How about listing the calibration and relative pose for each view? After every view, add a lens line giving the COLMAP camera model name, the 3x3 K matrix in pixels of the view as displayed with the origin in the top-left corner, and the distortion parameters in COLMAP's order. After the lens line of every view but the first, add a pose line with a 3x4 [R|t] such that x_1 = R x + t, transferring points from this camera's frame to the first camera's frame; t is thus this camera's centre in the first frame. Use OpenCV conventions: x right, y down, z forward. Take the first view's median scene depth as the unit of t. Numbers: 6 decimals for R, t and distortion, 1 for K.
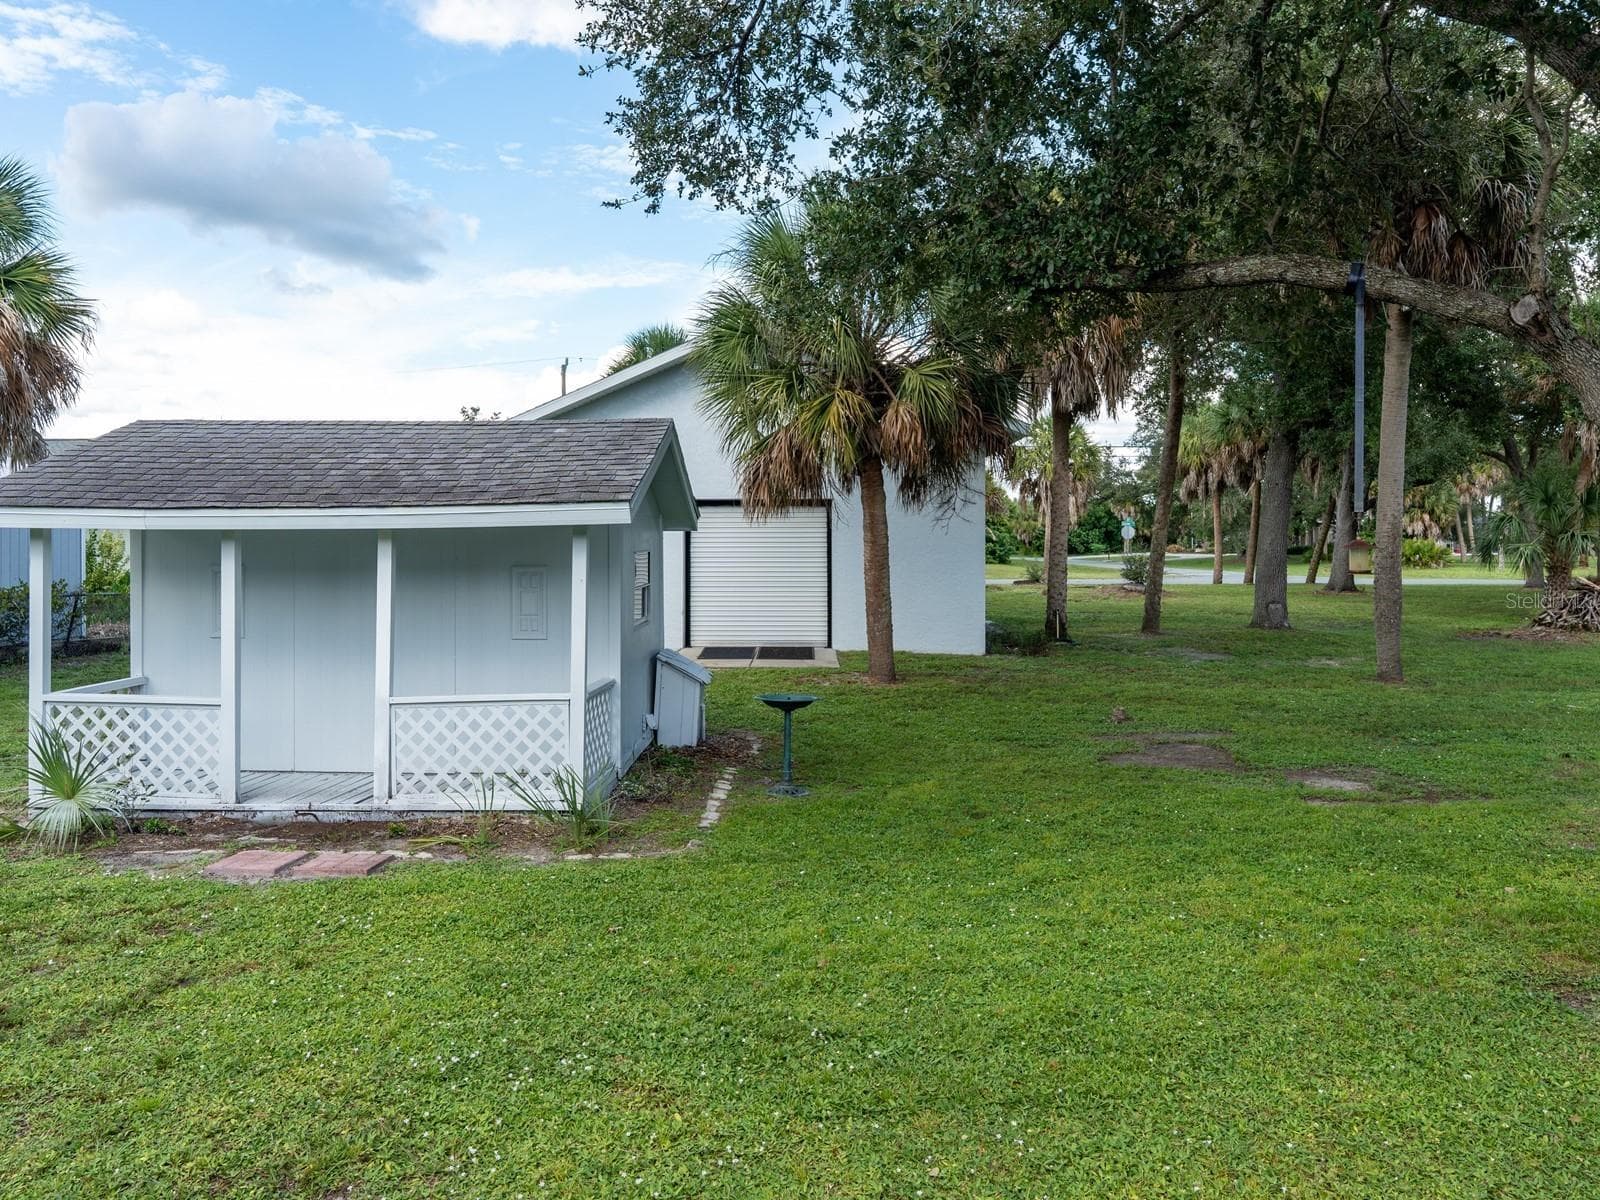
lens RADIAL K [[1186.4, 0, 776.2], [0, 1186.4, 528.6], [0, 0, 1]] dist [0.003751, -0.001061]
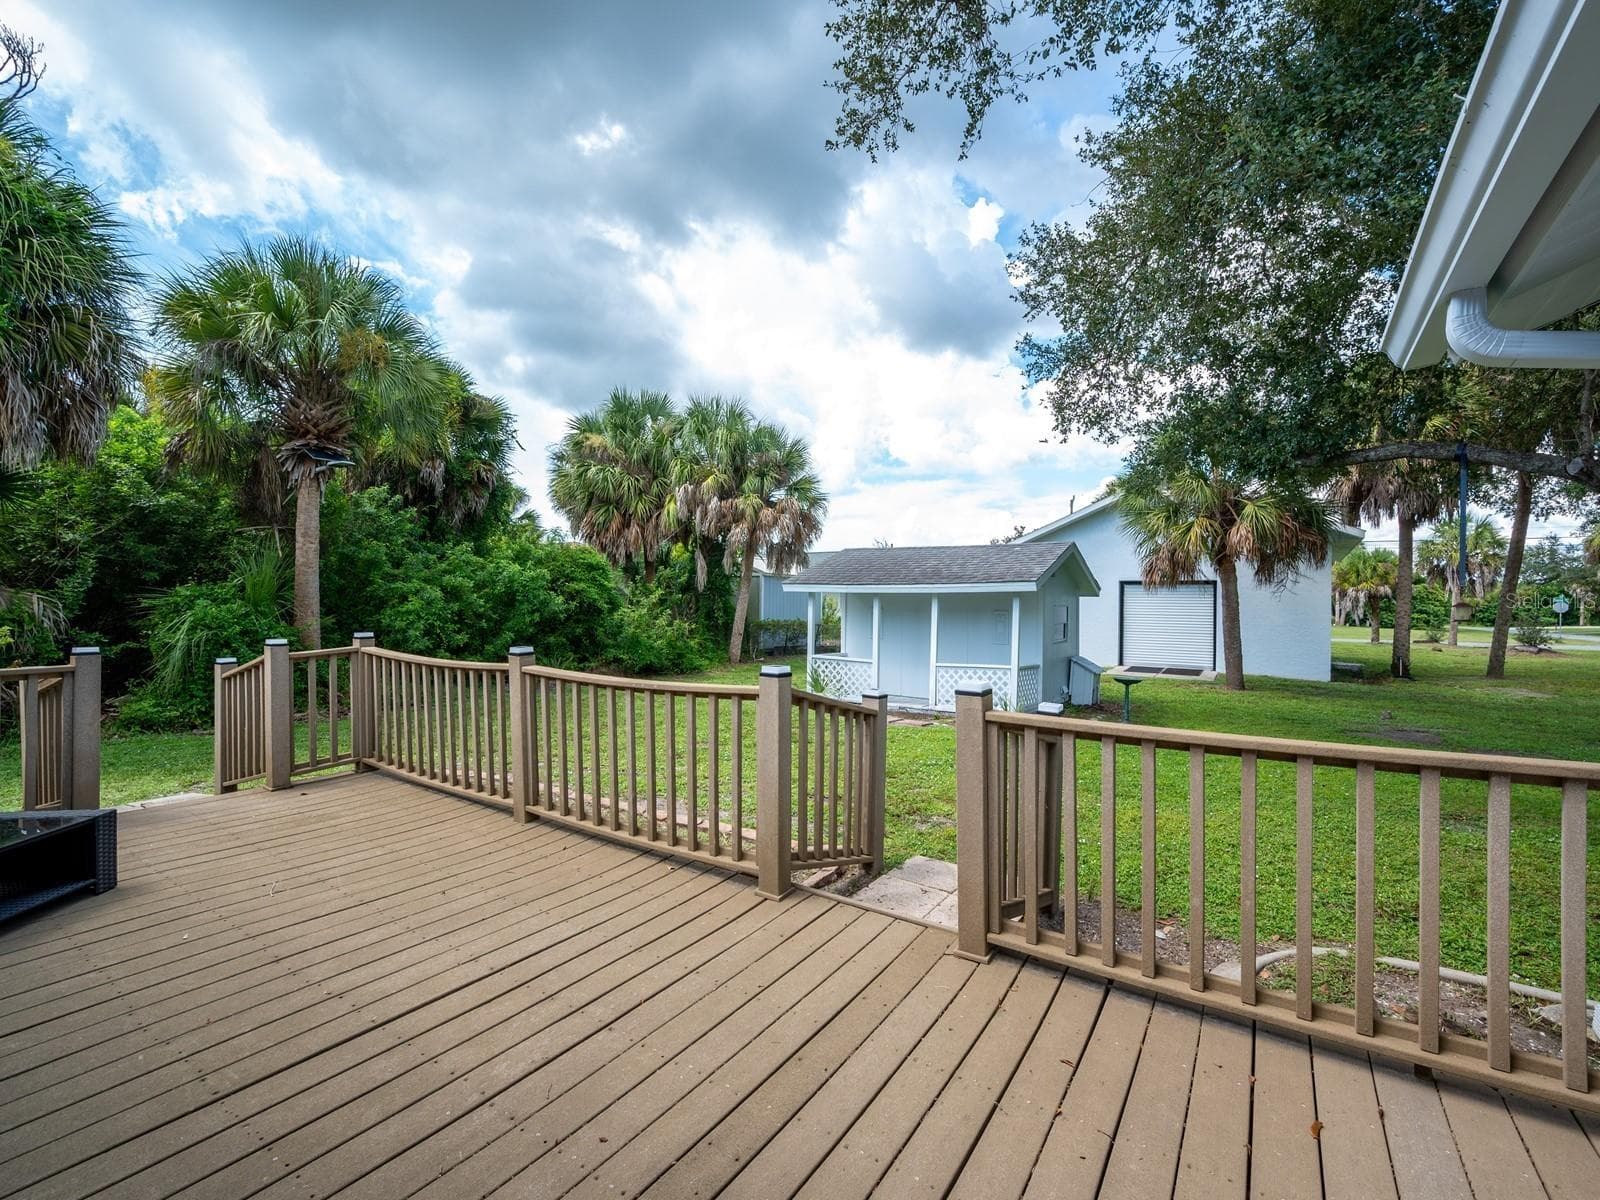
lens RADIAL K [[709.5, 0, 800.0], [0, 709.5, 600.0], [0, 0, 1]] dist [-0.000404, -0.000213]
pose [[0.849737, 0.011465, -0.527082, 0.097812], [-0.010820, 0.999932, 0.004306, 0.005520], [0.527096, 0.002044, 0.849803, -0.182038]]
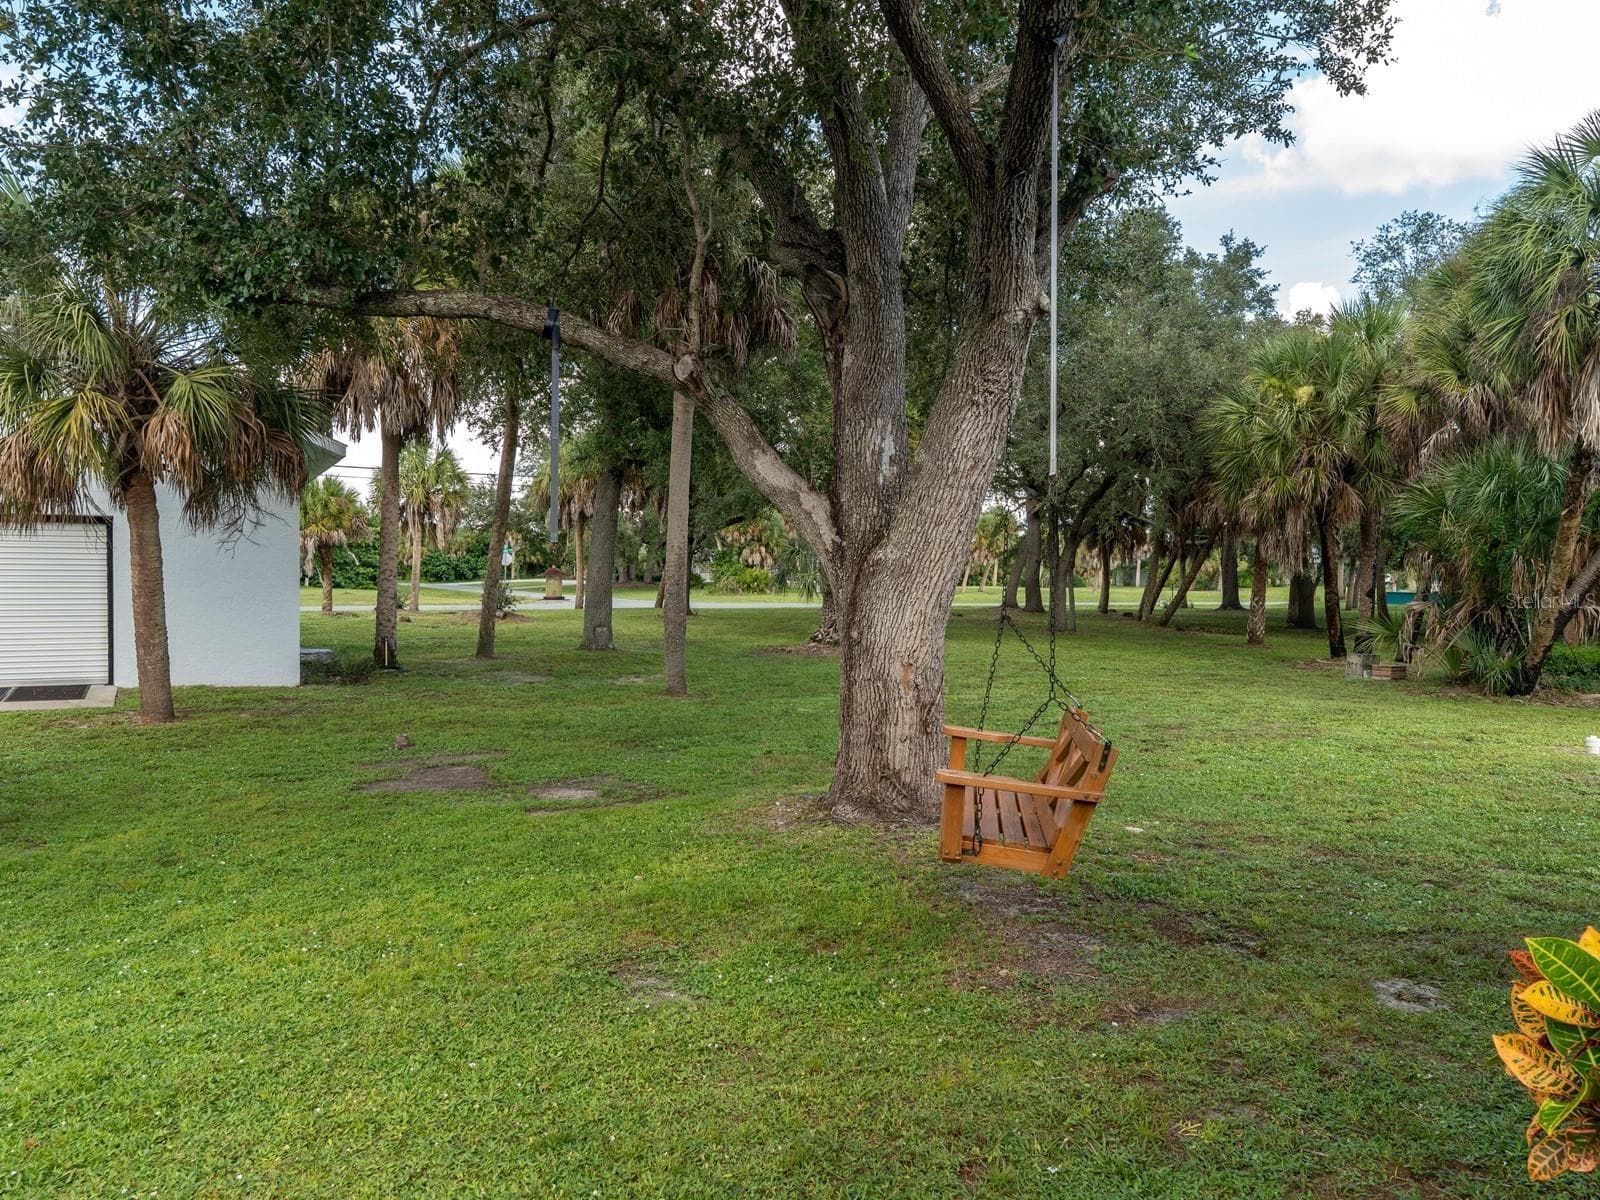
lens RADIAL K [[1169.8, 0, 800.0], [0, 1169.8, 600.0], [0, 0, 1]] dist [0.004344, 0.001813]
pose [[0.866189, -0.003436, 0.499705, 0.070857], [-0.015800, 0.999288, 0.034258, -0.000955], [-0.499467, -0.037569, 0.865518, -0.013384]]
